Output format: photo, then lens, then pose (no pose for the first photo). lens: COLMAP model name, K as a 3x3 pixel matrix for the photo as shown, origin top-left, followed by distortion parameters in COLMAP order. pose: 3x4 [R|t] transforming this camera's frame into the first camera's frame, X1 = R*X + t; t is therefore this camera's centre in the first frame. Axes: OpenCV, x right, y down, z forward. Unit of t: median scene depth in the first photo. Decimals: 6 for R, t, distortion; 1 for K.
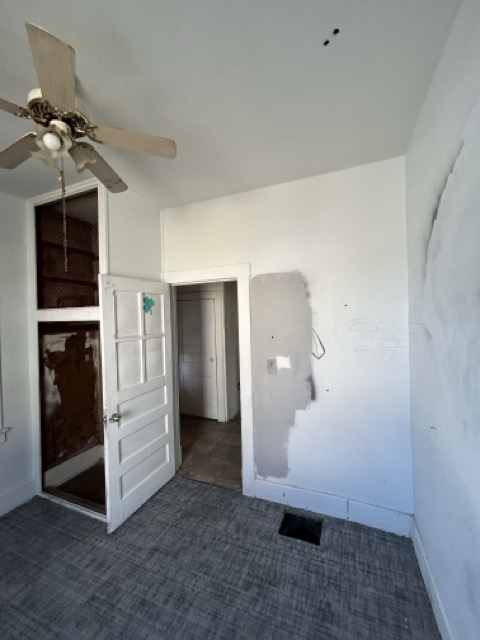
lens RADIAL K [[259.5, 0, 241.0], [0, 259.5, 322.2], [0, 0, 1]] dist [-0.000630, 0.000588]
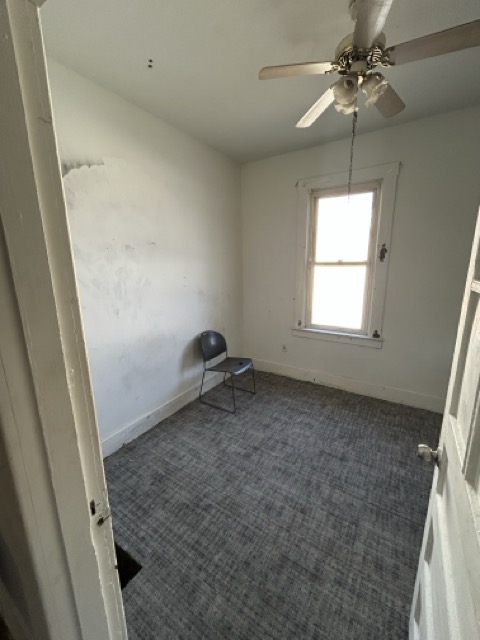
lens RADIAL K [[259.5, 0, 238.0], [0, 259.5, 318.7], [0, 0, 1]] dist [-0.000630, 0.000588]
pose [[-0.980771, 0.000731, 0.195159, -0.233878], [0.044107, 0.974950, 0.218009, 0.021907], [-0.190110, 0.222424, -0.956235, 1.398339]]
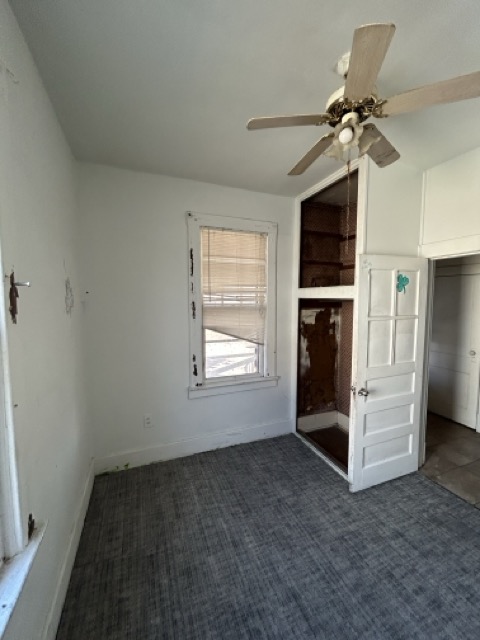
lens RADIAL K [[259.5, 0, 242.5], [0, 259.5, 321.6], [0, 0, 1]] dist [-0.000630, 0.000588]
pose [[0.698124, 0.089779, -0.710325, -0.106148], [-0.032951, 0.995085, 0.093386, 0.001961], [0.715218, -0.041789, 0.697651, -0.070452]]
